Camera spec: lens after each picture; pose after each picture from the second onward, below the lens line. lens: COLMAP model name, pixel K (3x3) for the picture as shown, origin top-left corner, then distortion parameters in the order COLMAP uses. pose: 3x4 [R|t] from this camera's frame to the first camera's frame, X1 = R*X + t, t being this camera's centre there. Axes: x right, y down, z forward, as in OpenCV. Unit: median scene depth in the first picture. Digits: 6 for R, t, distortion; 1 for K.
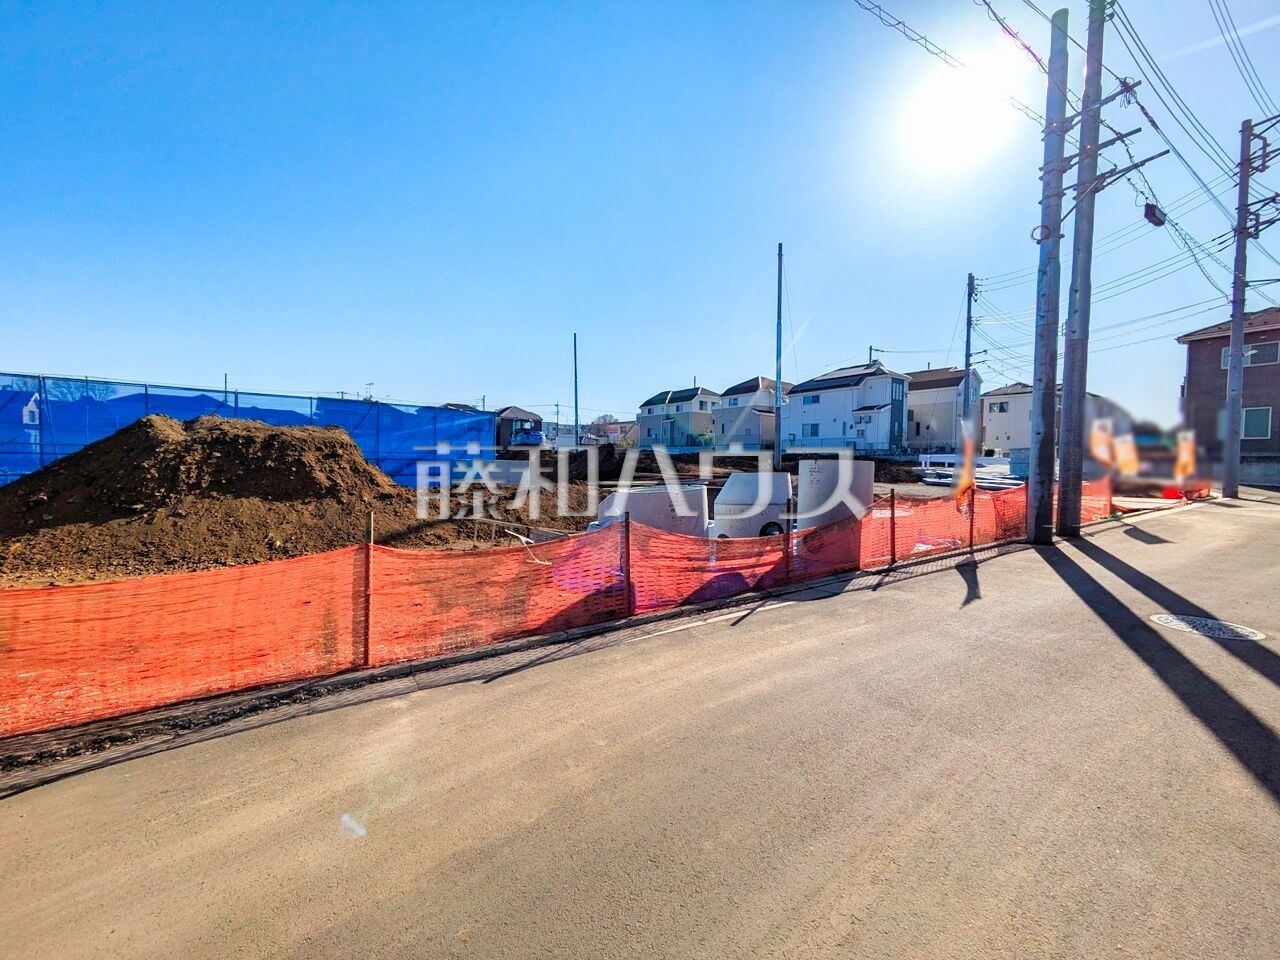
lens RADIAL K [[506.6, 0, 643.0], [0, 506.6, 475.5], [0, 0, 1]] dist [0.000069, 0.002349]
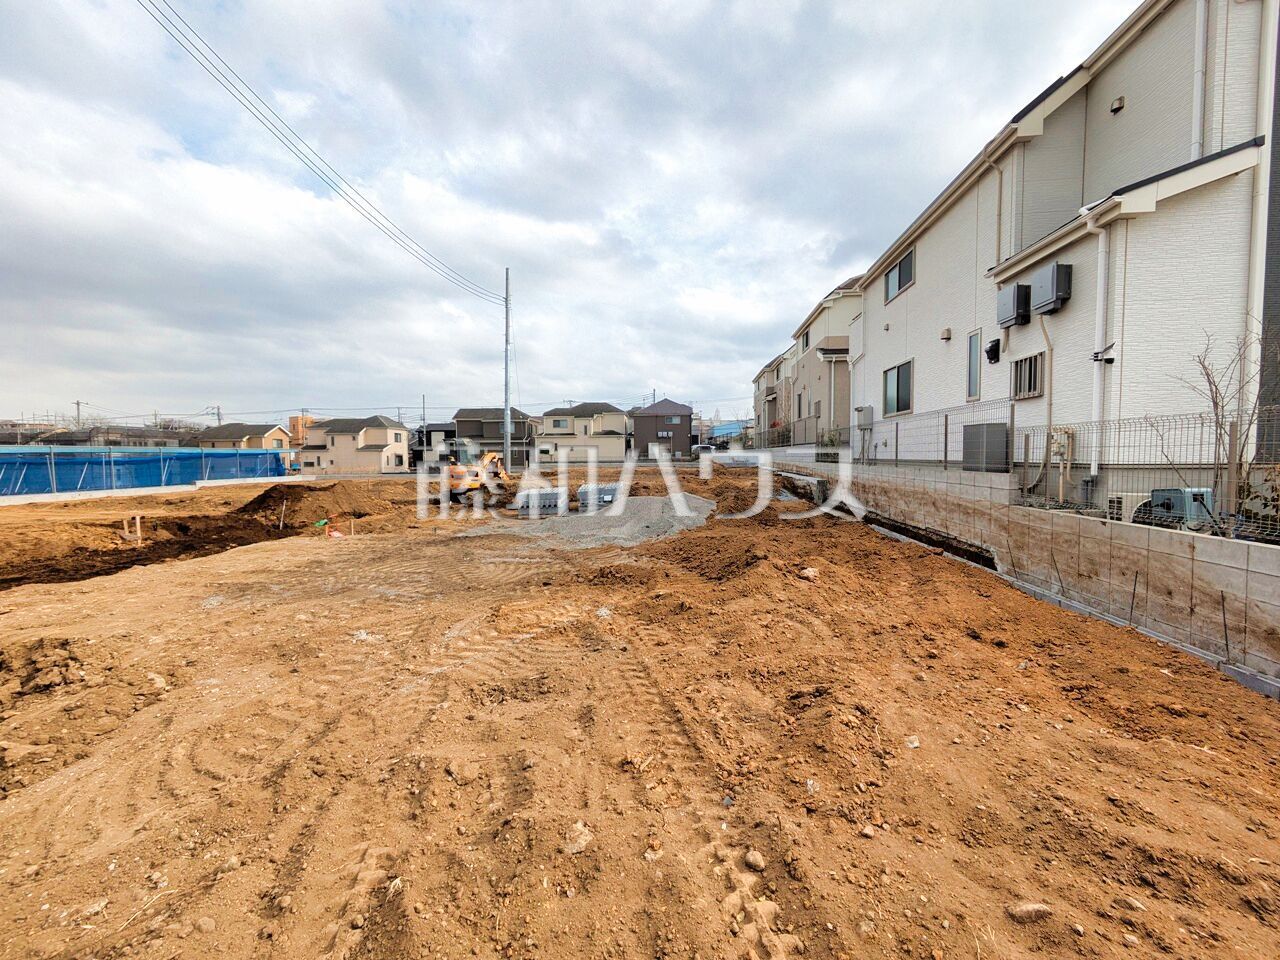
lens RADIAL K [[506.6, 0, 645.5], [0, 506.6, 476.0], [0, 0, 1]] dist [0.000069, 0.002349]
pose [[0.775438, 0.000640, -0.631424, 0.616601], [0.005852, 0.999949, 0.008199, -0.069429], [0.631397, -0.010053, 0.775395, 1.077168]]
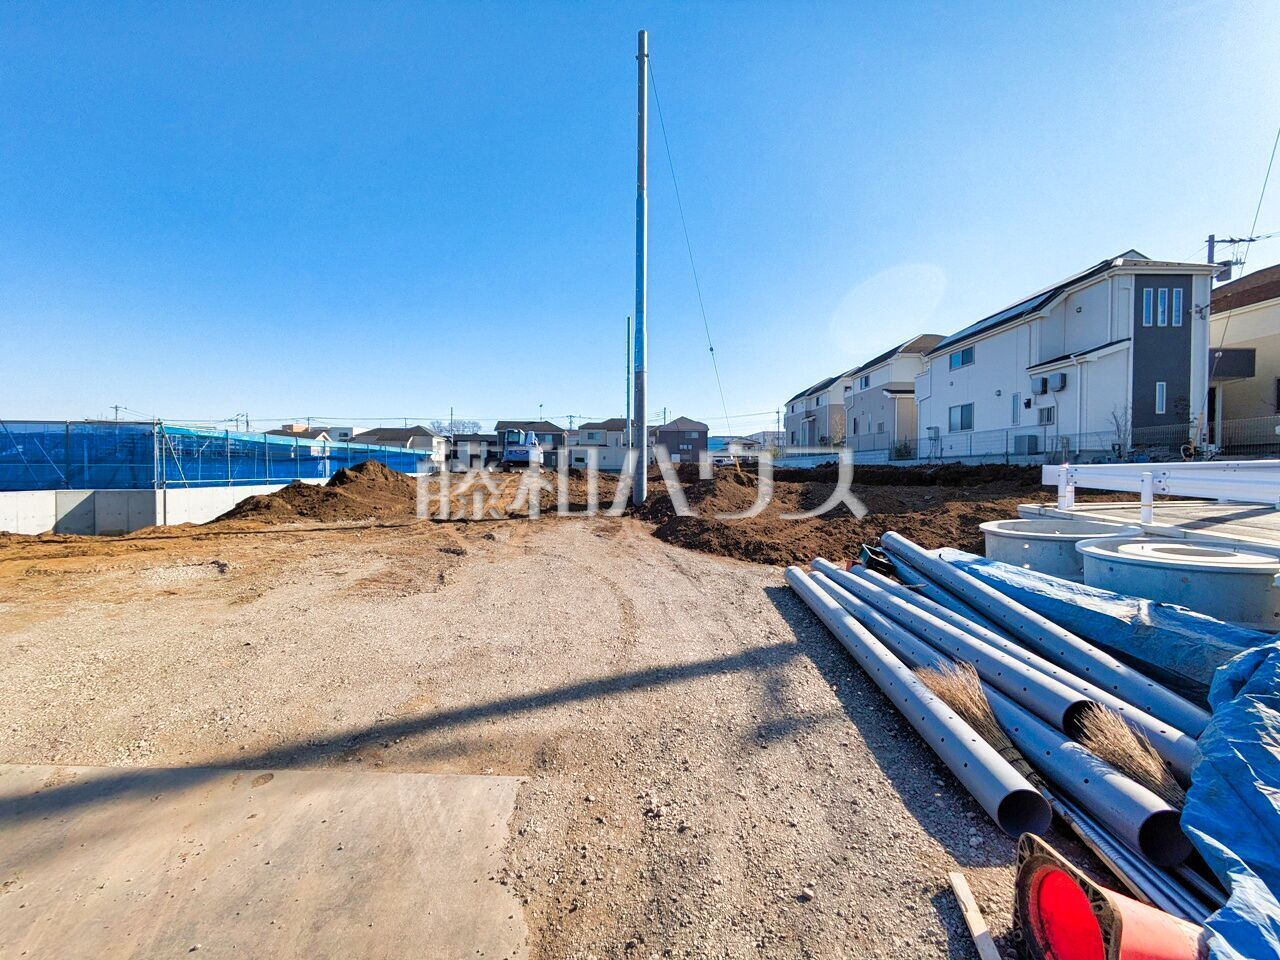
lens RADIAL K [[506.6, 0, 644.2], [0, 506.6, 479.2], [0, 0, 1]] dist [0.000069, 0.002349]
pose [[0.834163, -0.006896, -0.551474, 0.534475], [-0.003285, 0.999842, -0.017471, -0.026008], [0.551507, 0.016385, 0.834009, 0.607472]]
